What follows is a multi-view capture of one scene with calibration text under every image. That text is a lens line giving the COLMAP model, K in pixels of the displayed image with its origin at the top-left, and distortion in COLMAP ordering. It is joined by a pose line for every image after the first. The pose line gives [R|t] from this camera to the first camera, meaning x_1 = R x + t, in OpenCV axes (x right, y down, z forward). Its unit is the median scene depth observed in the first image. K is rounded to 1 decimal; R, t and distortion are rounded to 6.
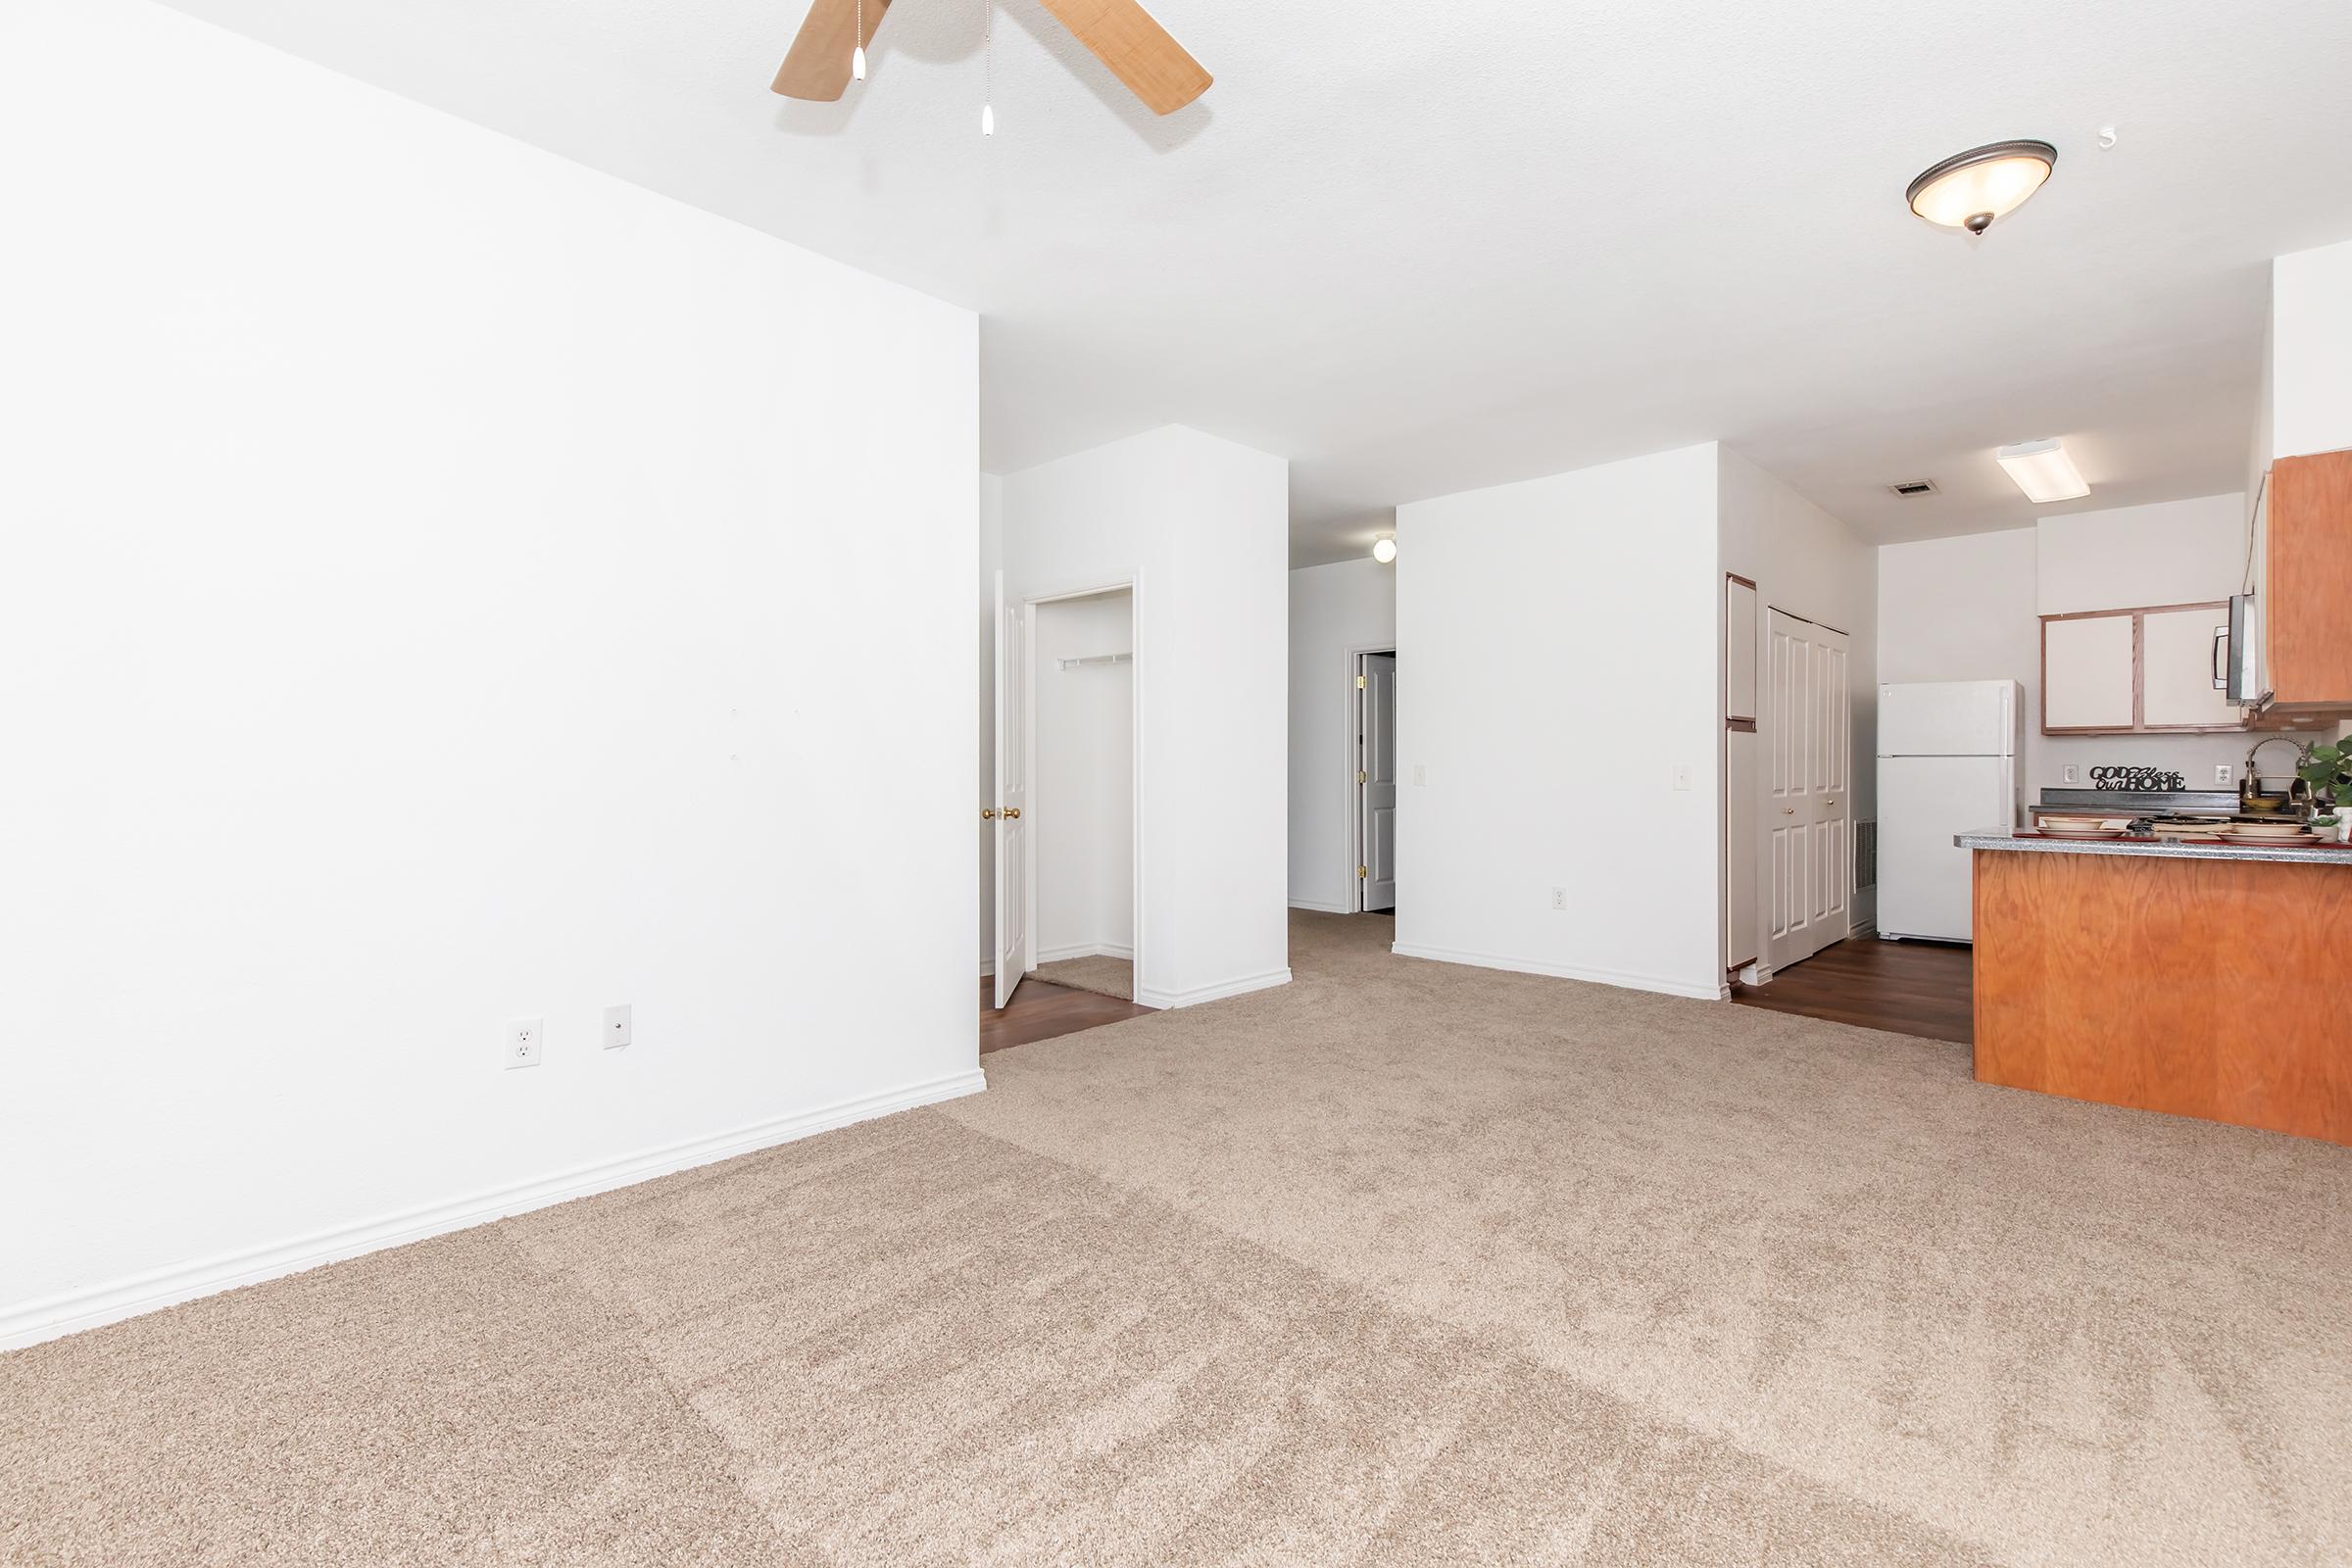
lens RADIAL K [[1027.5, 0, 1182.2], [0, 1027.5, 773.1], [0, 0, 1]] dist [0.000231, 0.000000]
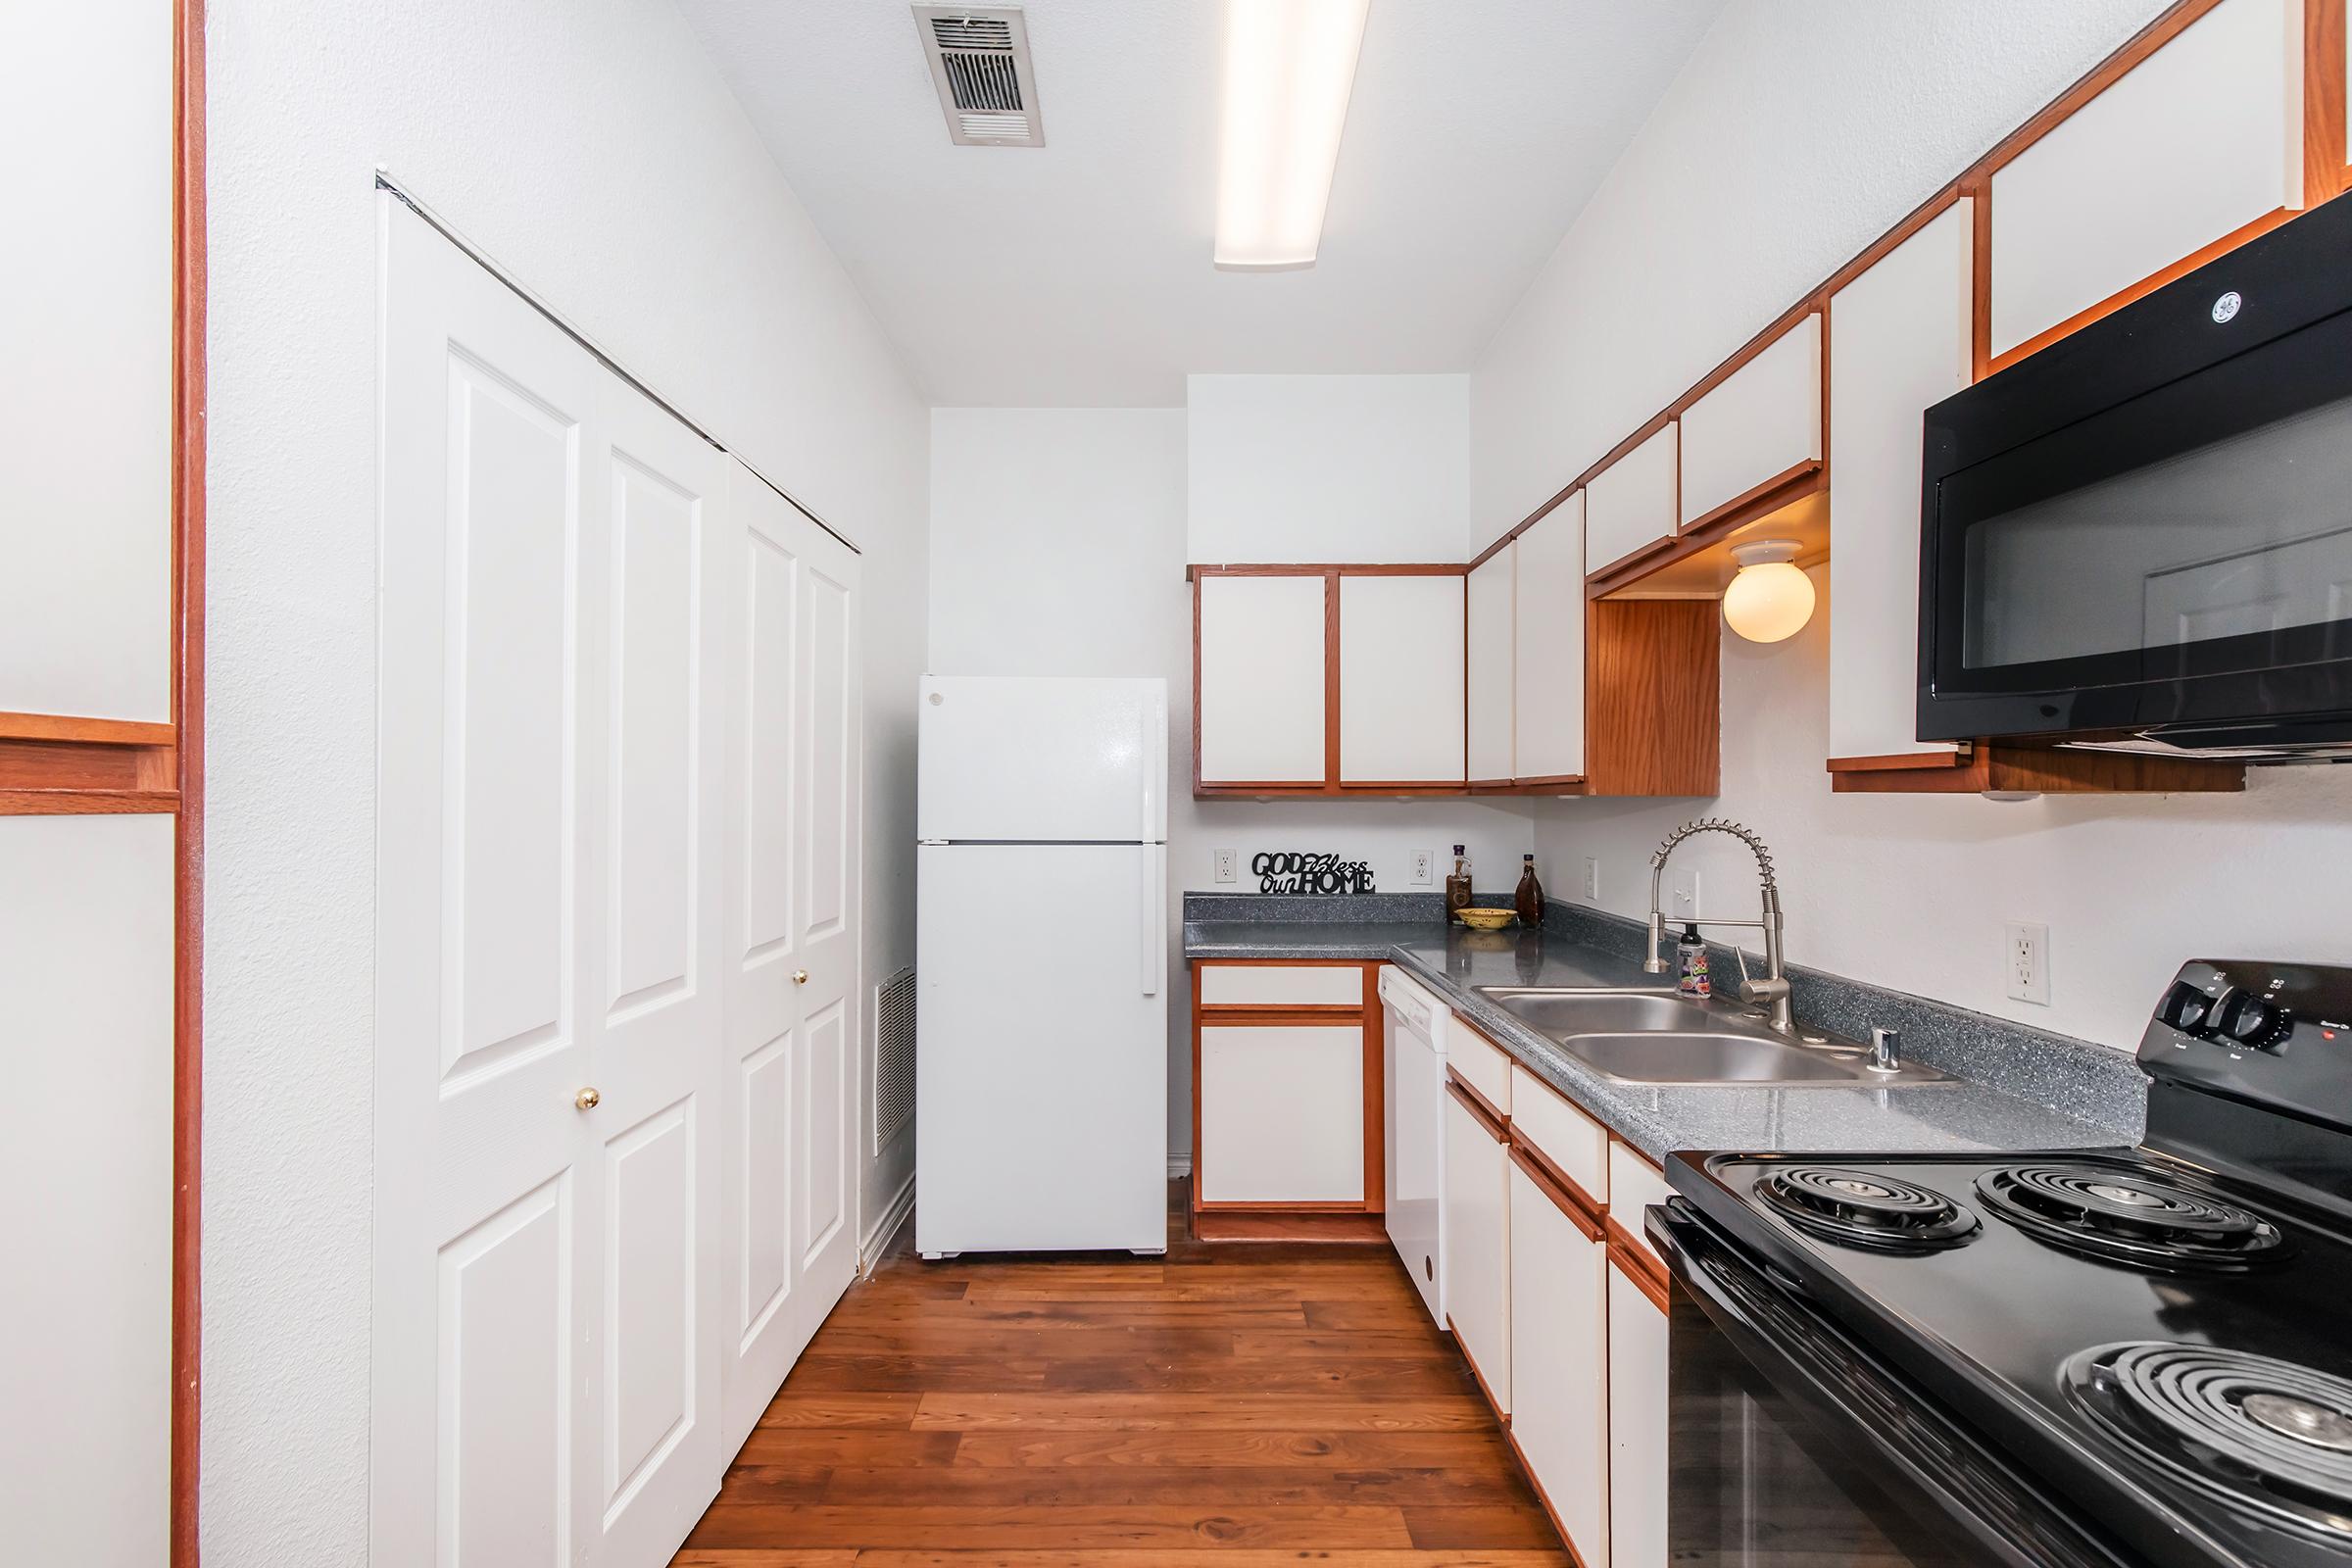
lens RADIAL K [[1027.5, 0, 1175.5], [0, 1027.5, 776.4], [0, 0, 1]] dist [0.000231, 0.000000]
pose [[0.705289, -0.000099, 0.708920, 0.475899], [0.003778, 0.999986, -0.003619, -0.046672], [-0.708910, 0.005231, 0.705279, 0.657103]]
